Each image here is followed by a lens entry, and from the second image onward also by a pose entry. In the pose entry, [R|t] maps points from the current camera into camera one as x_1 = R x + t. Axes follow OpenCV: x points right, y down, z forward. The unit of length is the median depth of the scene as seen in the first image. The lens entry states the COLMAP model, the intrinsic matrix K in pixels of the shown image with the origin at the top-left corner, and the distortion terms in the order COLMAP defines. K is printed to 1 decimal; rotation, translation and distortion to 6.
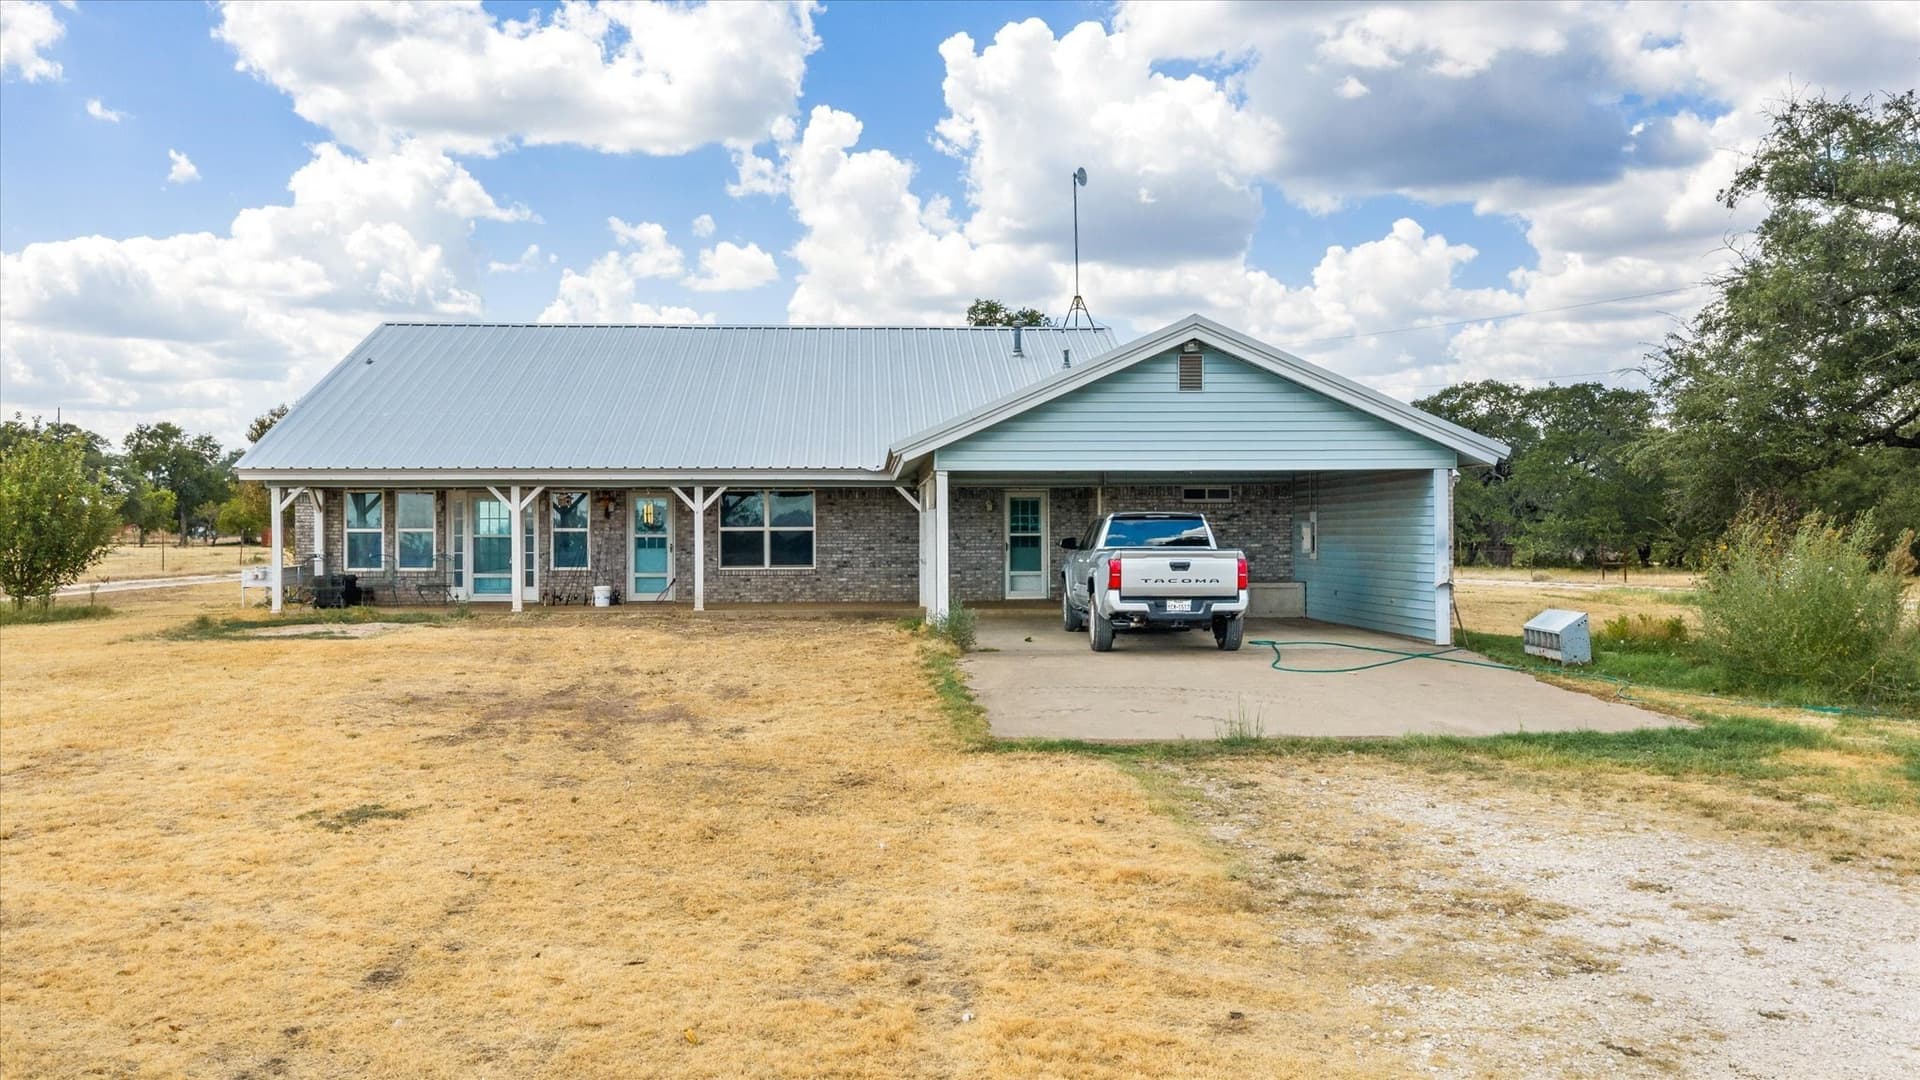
lens RADIAL K [[1705.2, 0, 883.4], [0, 1705.2, 534.1], [0, 0, 1]] dist [-0.000355, -0.015007]
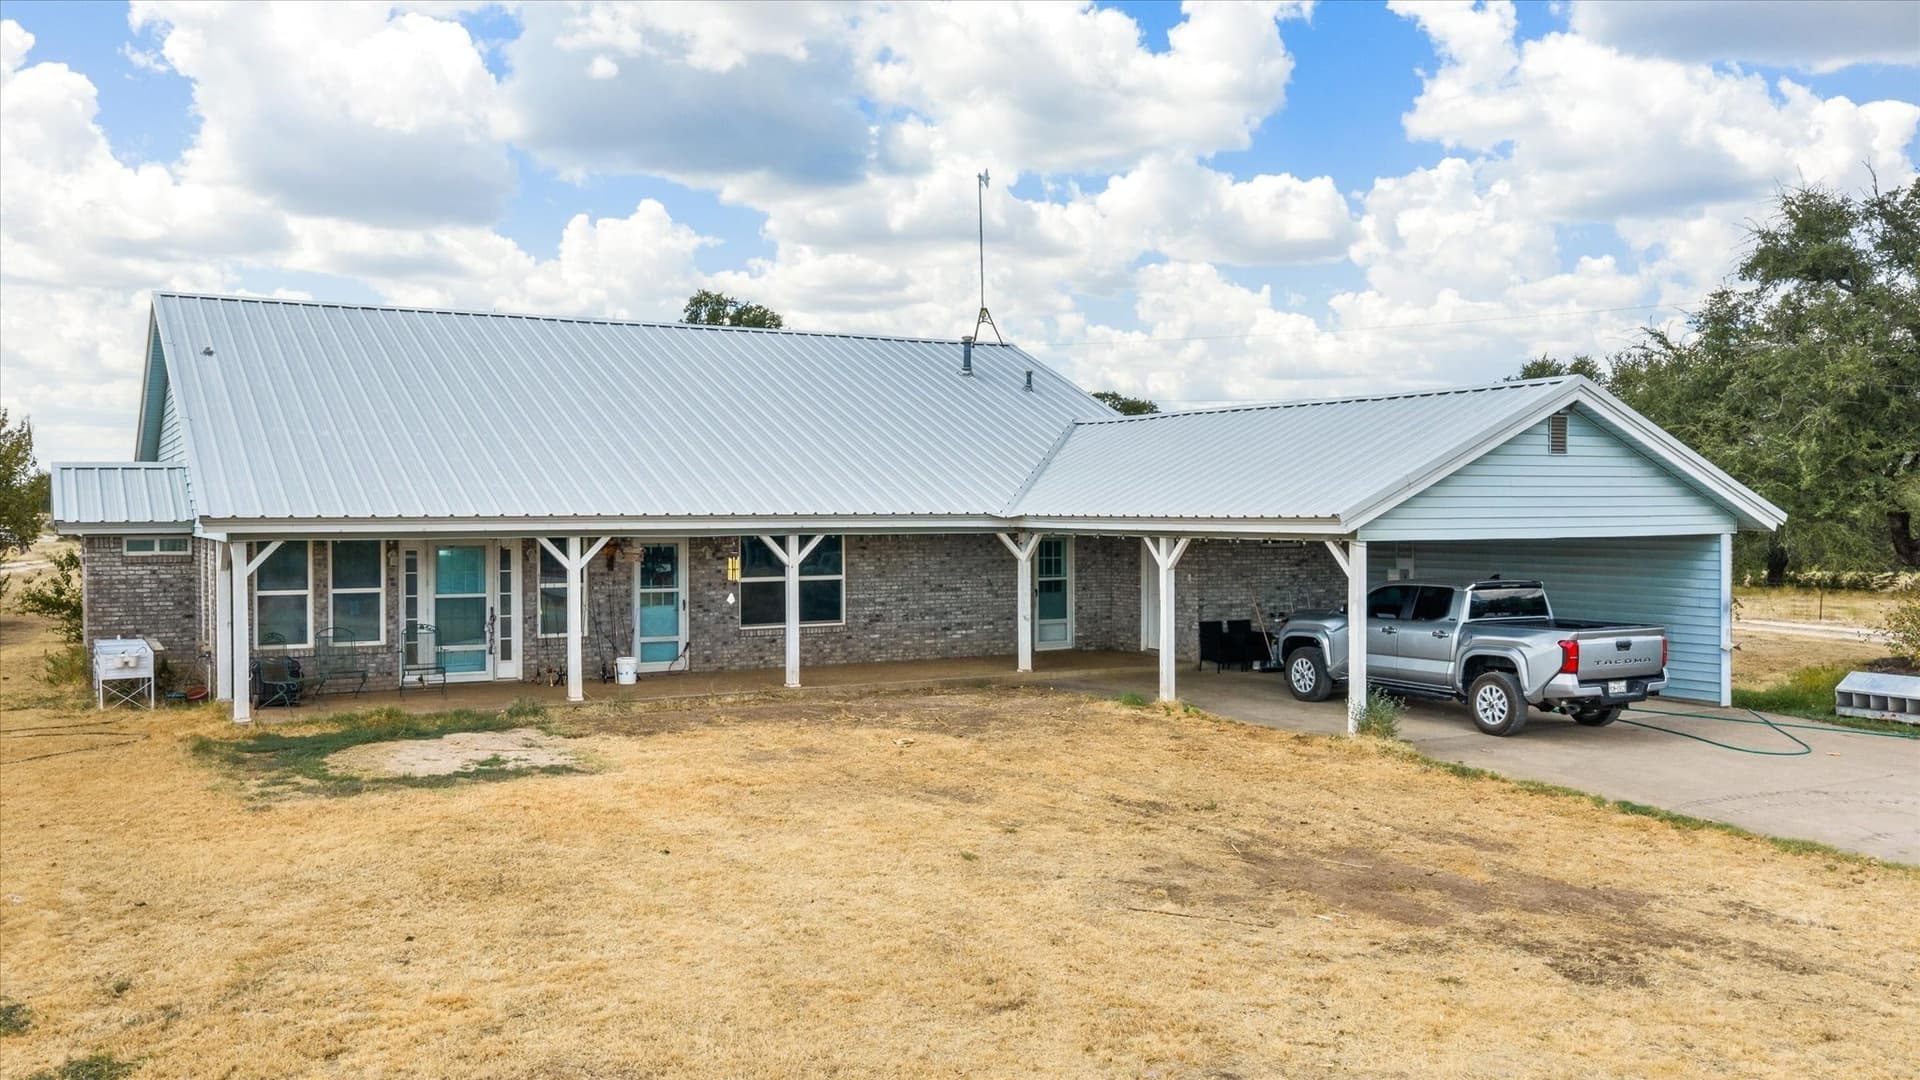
lens RADIAL K [[1705.2, 0, 883.4], [0, 1705.2, 534.1], [0, 0, 1]] dist [-0.000355, -0.015007]
pose [[0.879814, -0.010589, 0.475201, -0.425161], [0.000953, 0.999789, 0.020515, -0.041997], [-0.475318, -0.017597, 0.879638, 0.244305]]
